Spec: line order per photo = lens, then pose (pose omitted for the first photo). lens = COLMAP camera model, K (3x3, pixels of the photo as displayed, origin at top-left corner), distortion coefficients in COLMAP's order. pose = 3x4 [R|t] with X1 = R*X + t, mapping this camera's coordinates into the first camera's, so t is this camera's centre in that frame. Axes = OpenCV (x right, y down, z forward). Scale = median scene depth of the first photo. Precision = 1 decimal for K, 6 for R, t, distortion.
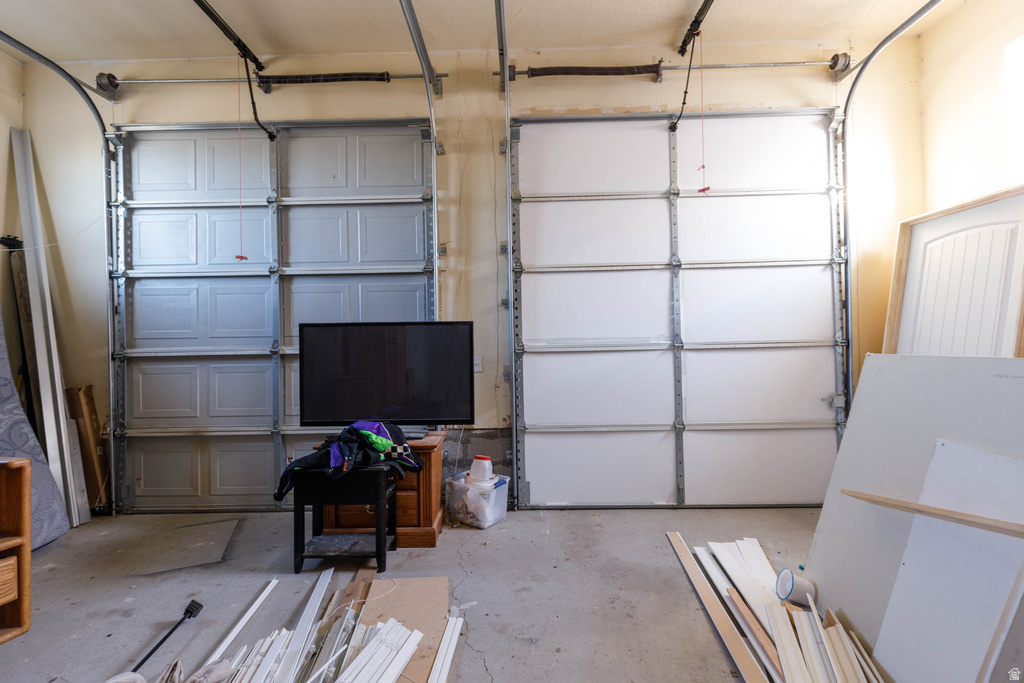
lens RADIAL K [[459.7, 0, 508.9], [0, 459.7, 340.1], [0, 0, 1]] dist [0.009696, -0.002339]
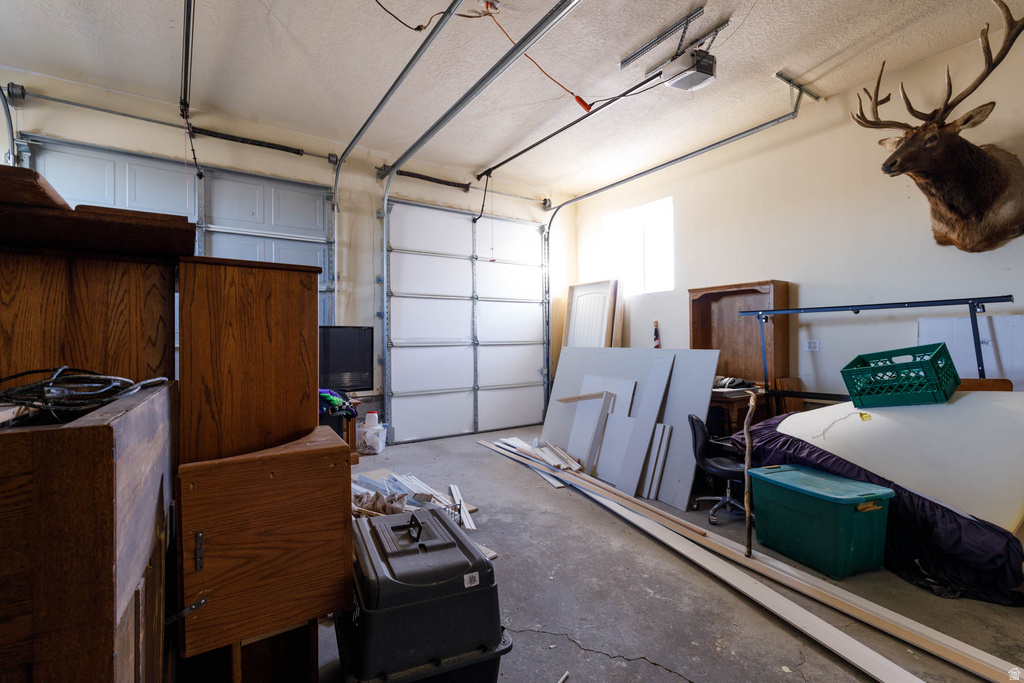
lens RADIAL K [[459.7, 0, 512.7], [0, 459.7, 339.1], [0, 0, 1]] dist [0.009696, -0.002339]
pose [[0.815291, 0.012798, 0.578910, -0.550033], [-0.013207, 0.999907, -0.003505, 0.001597], [-0.578901, -0.004788, 0.815384, -0.540460]]
